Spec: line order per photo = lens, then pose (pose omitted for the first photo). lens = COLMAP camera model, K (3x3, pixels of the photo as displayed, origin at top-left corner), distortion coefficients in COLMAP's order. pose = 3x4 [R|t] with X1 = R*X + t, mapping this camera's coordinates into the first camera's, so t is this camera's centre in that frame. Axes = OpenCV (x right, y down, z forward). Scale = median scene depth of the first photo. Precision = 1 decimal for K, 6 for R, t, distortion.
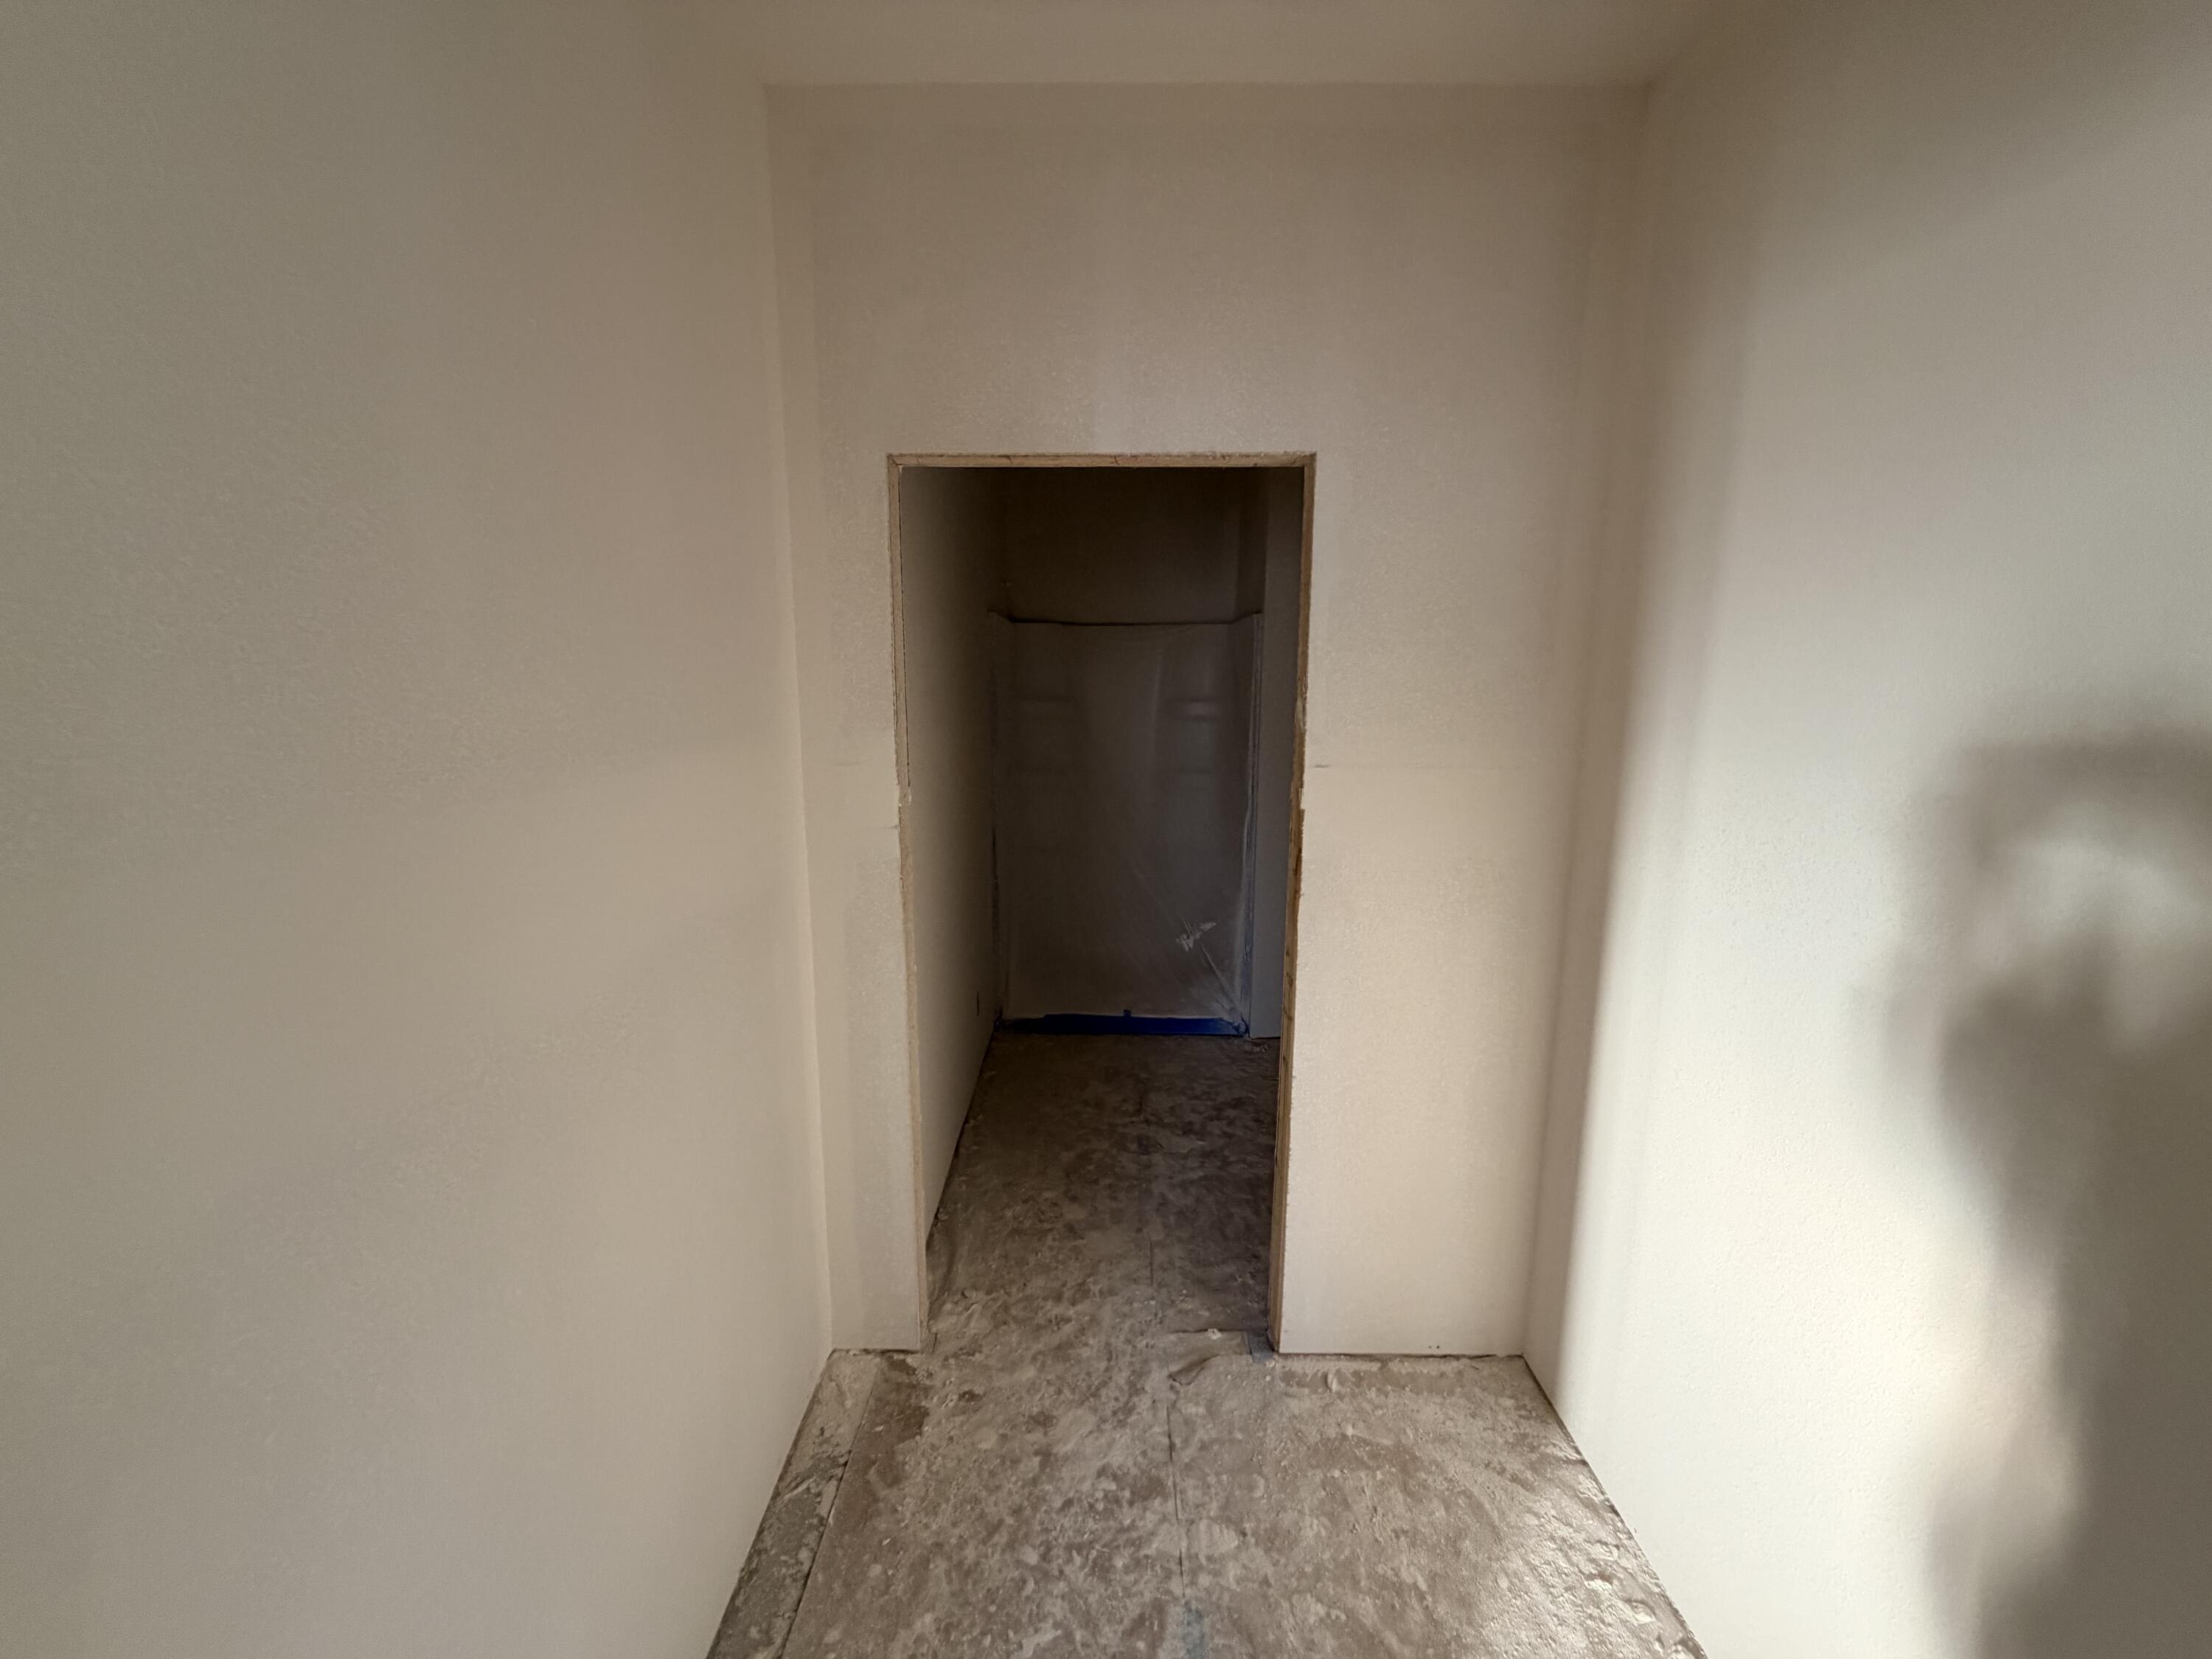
lens RADIAL K [[882.9, 0, 1102.0], [0, 882.9, 827.4], [0, 0, 1]] dist [-0.000627, 0.000133]
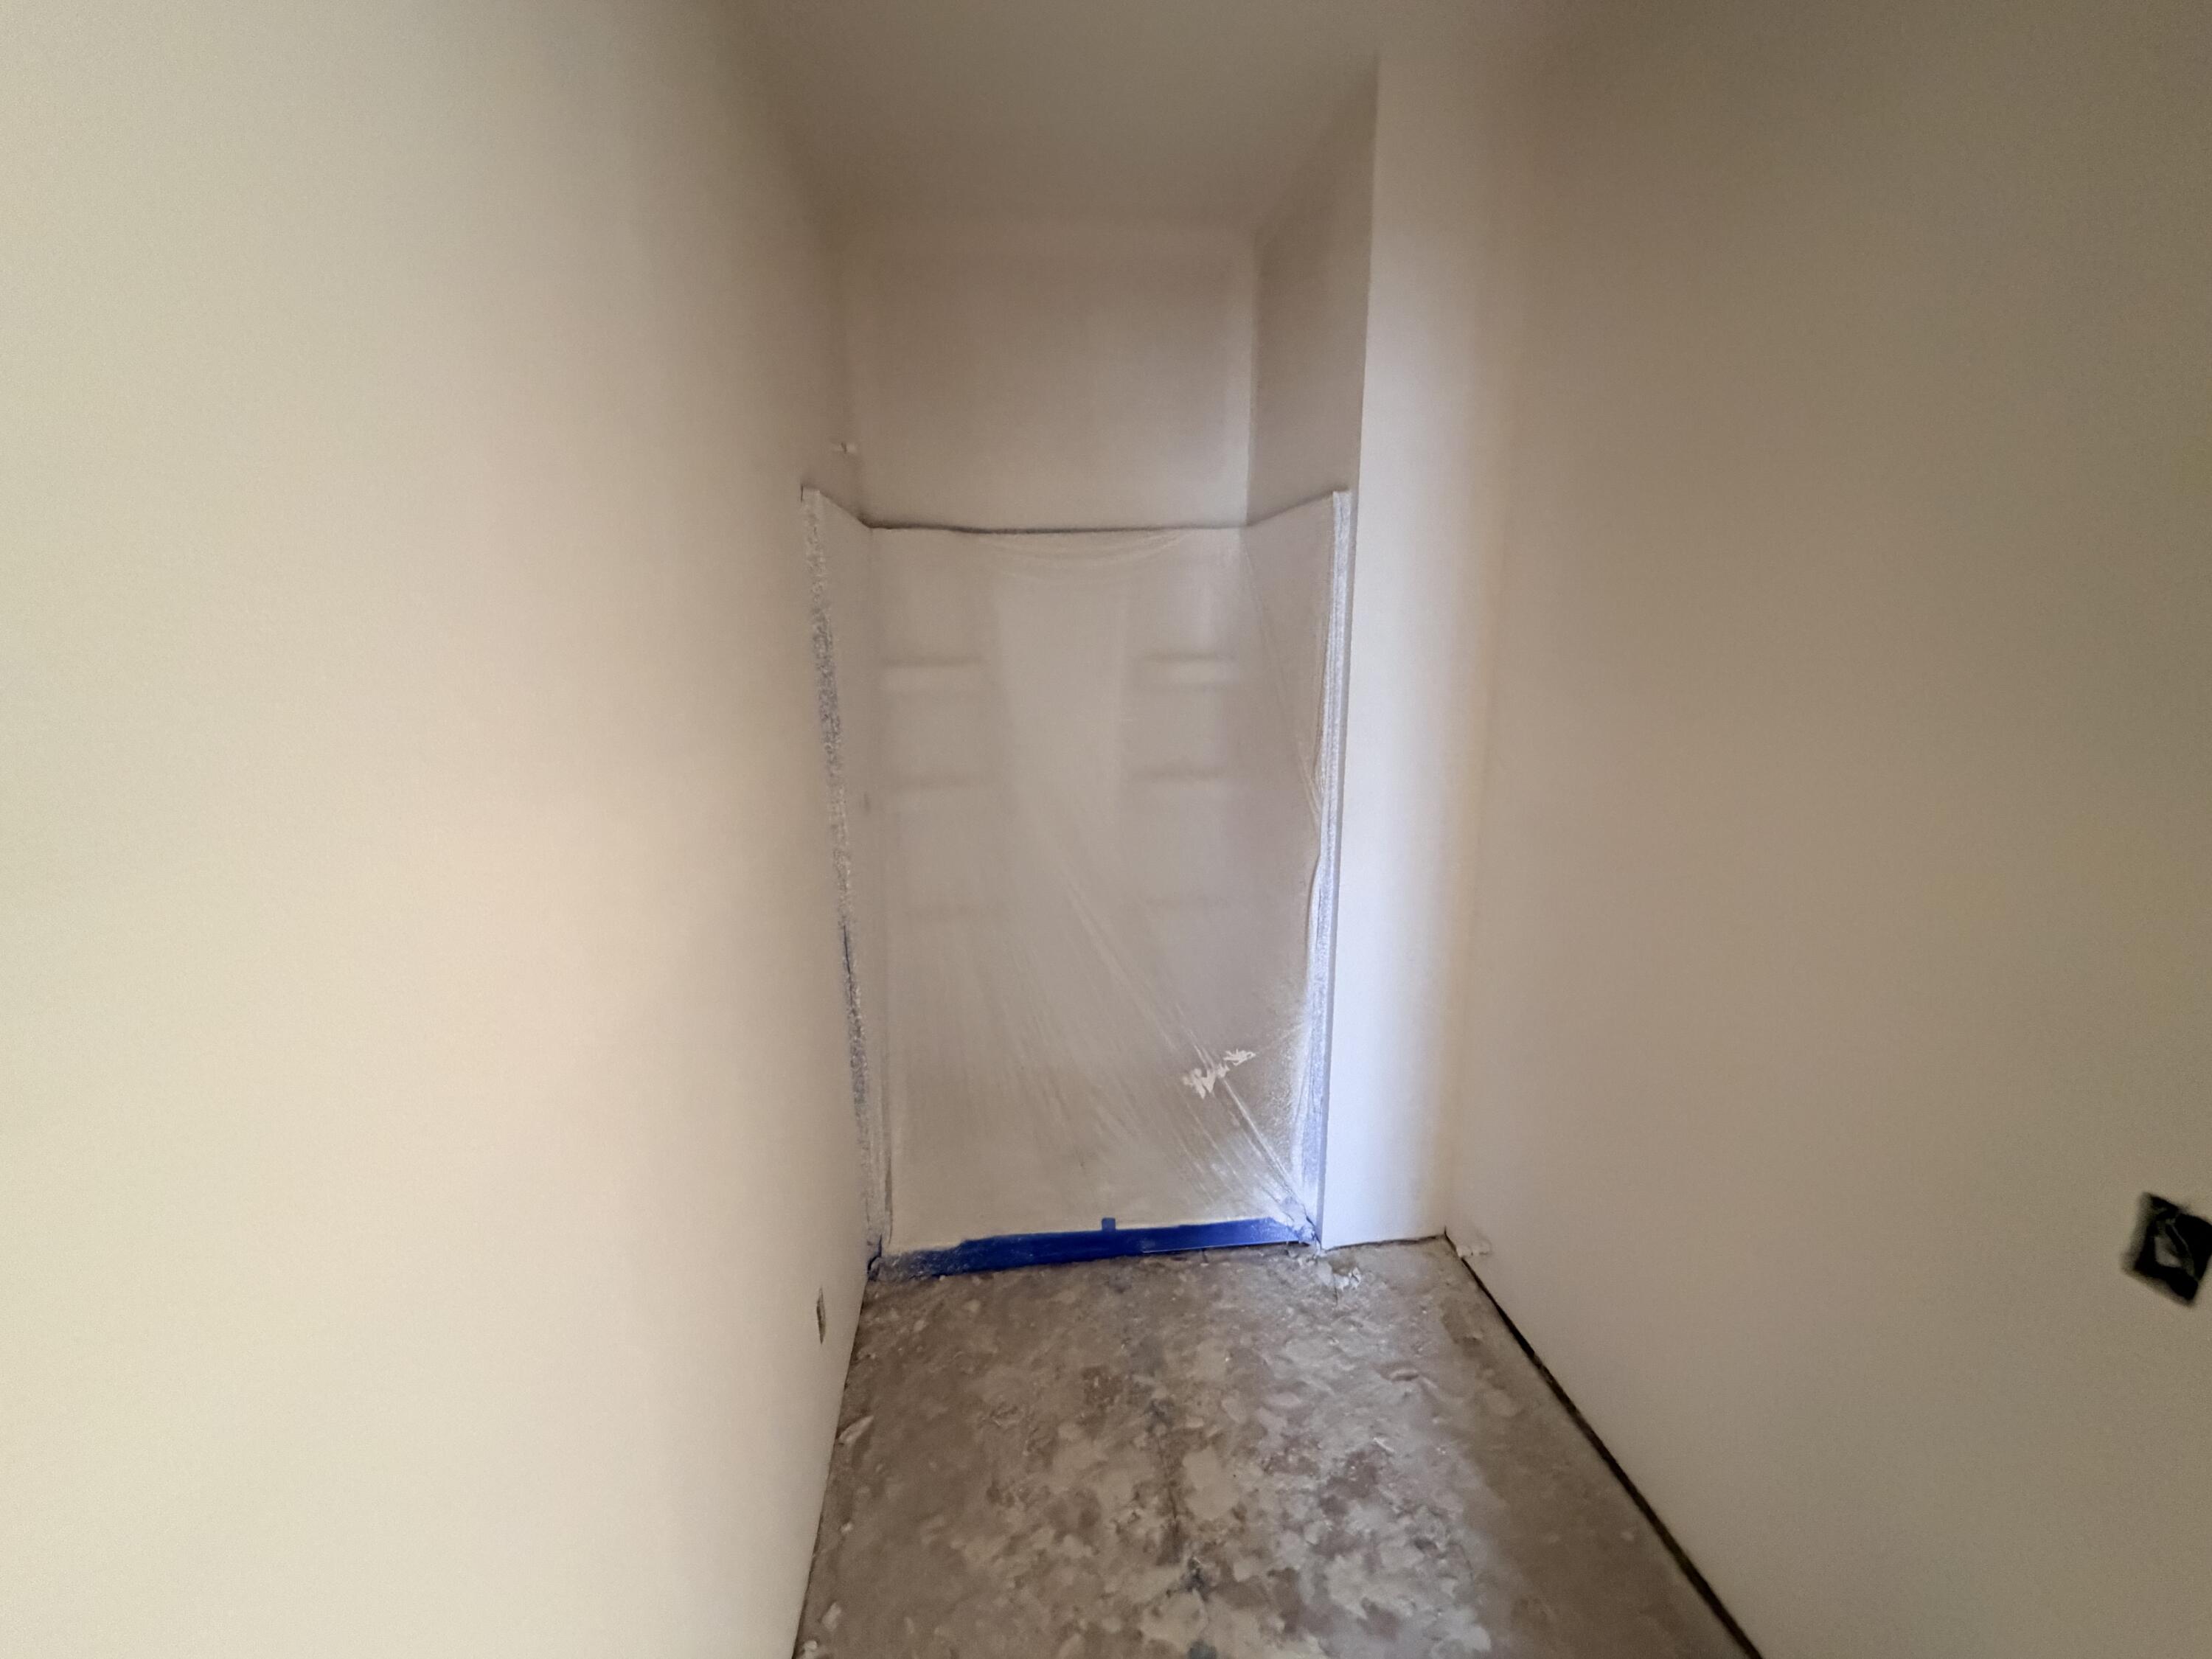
lens RADIAL K [[882.9, 0, 1107.0], [0, 882.9, 833.6], [0, 0, 1]] dist [-0.000627, 0.000133]
pose [[0.991976, -0.046874, 0.117415, -0.027028], [0.039217, 0.997002, 0.066697, -0.076775], [-0.120190, -0.061557, 0.990841, 0.459375]]
